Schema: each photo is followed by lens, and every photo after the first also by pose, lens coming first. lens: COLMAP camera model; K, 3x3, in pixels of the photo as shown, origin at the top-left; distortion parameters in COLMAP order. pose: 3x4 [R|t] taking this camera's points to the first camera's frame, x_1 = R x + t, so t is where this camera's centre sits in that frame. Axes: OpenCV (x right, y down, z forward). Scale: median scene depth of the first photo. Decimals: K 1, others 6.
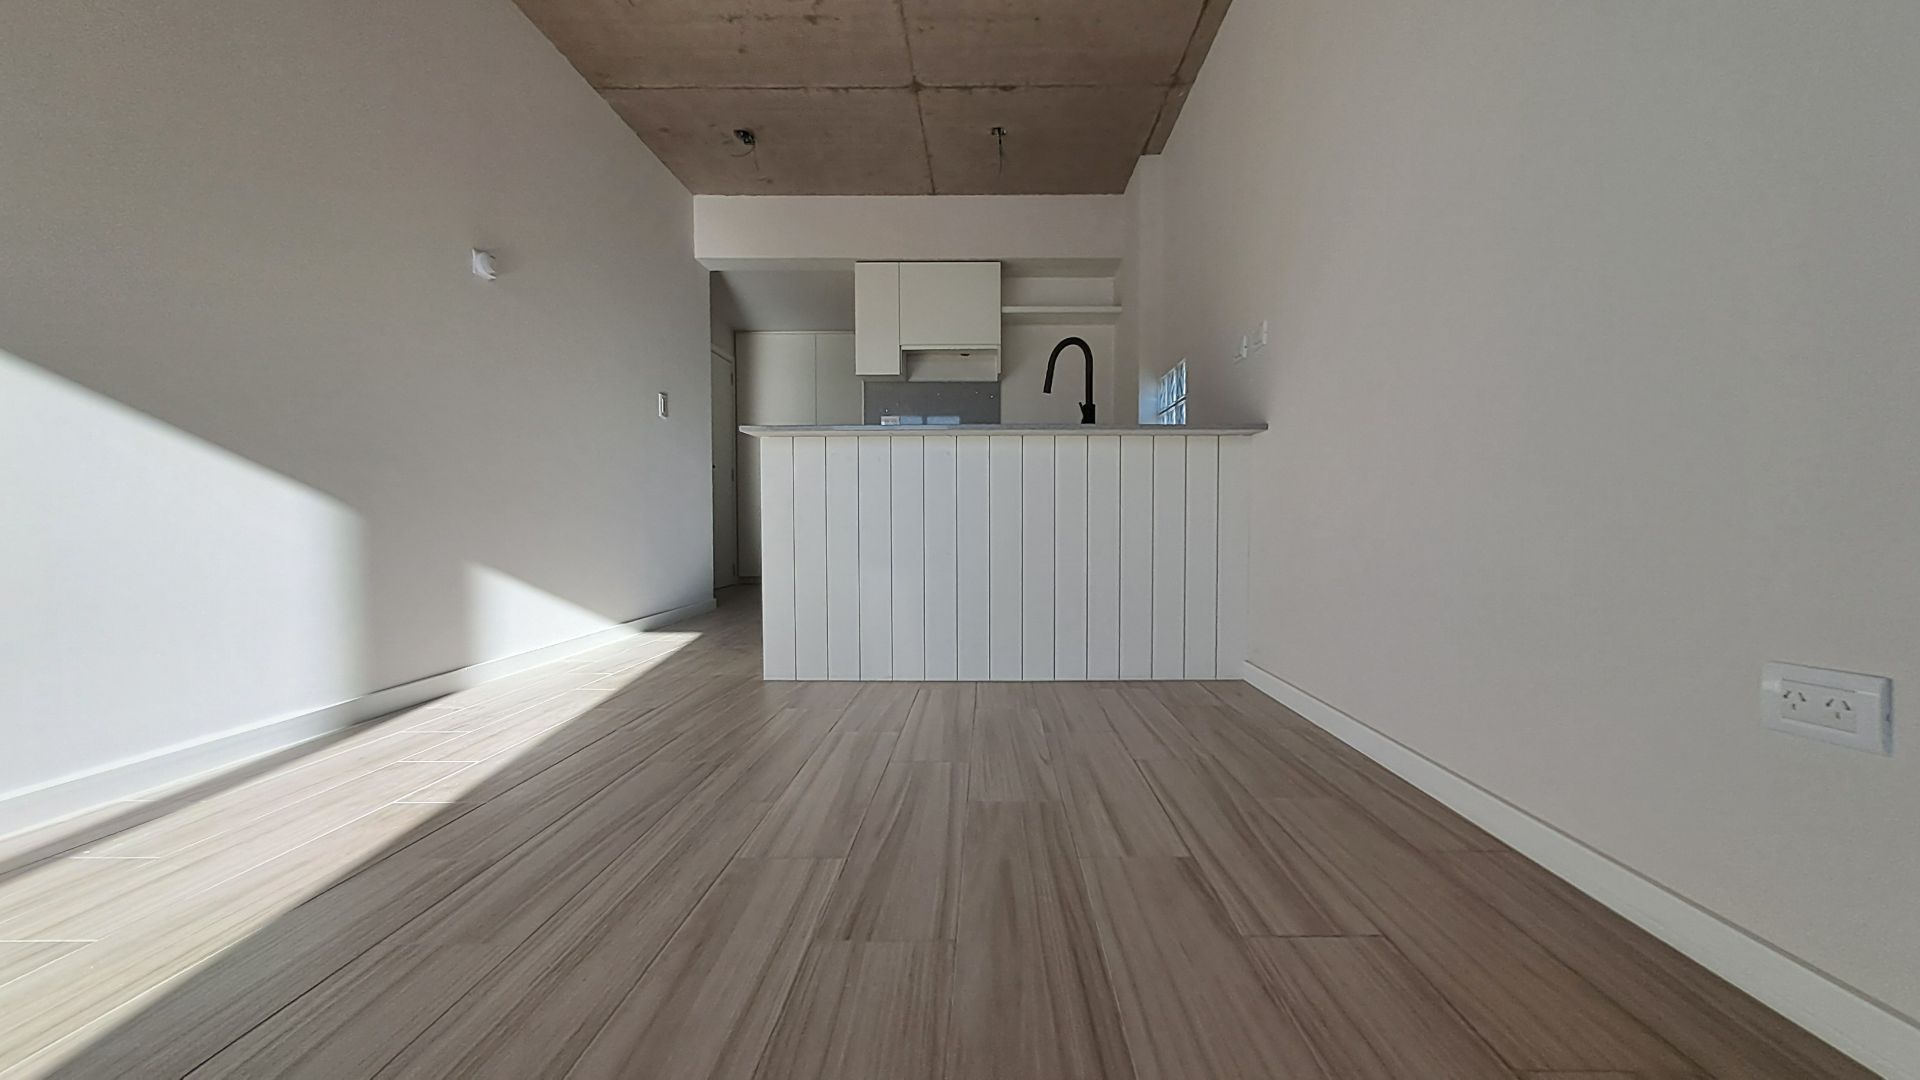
lens RADIAL K [[770.8, 0, 992.3], [0, 770.8, 539.7], [0, 0, 1]] dist [0.030164, 0.000032]
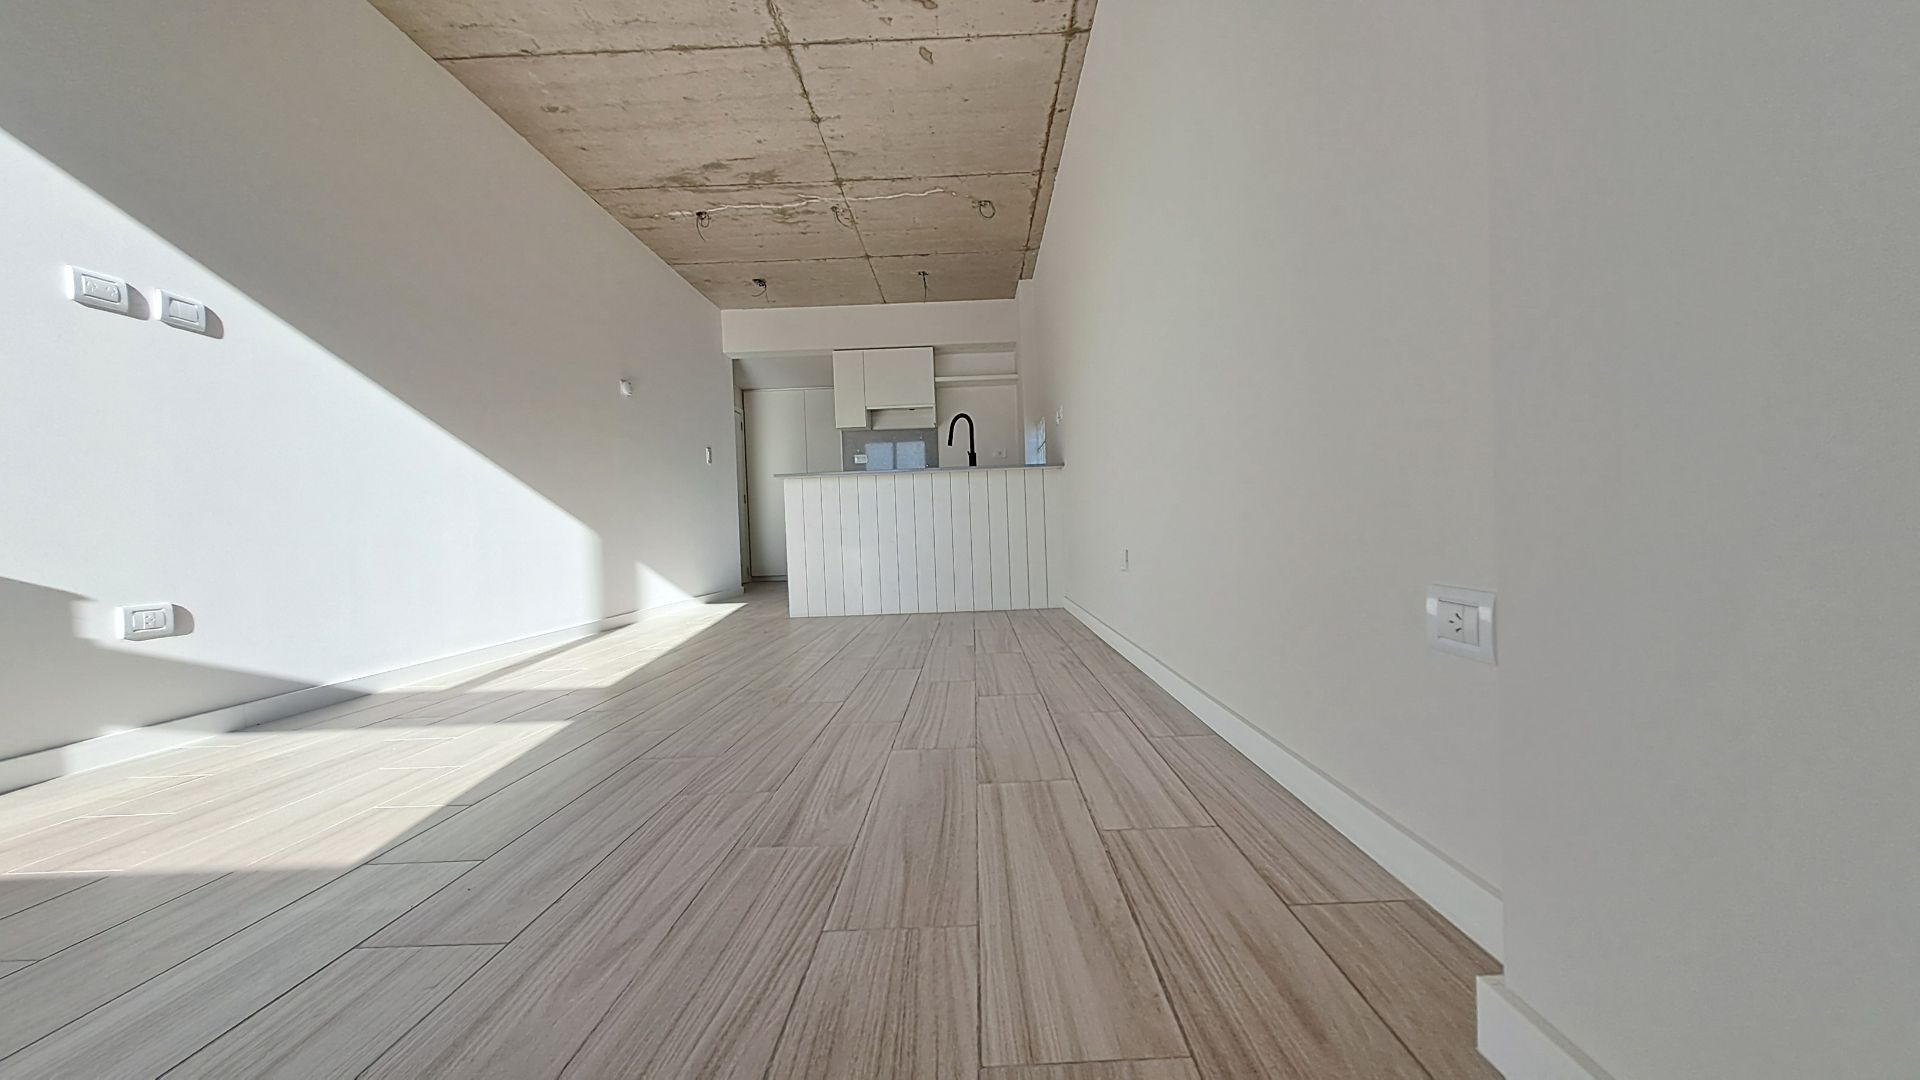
lens RADIAL K [[758.4, 0, 971.8], [0, 758.4, 551.8], [0, 0, 1]] dist [0.001416, -0.000624]
pose [[0.999356, -0.035697, -0.003754, 0.080900], [0.035706, 0.999360, 0.002330, 0.025944], [0.003668, -0.002462, 0.999990, -0.452499]]
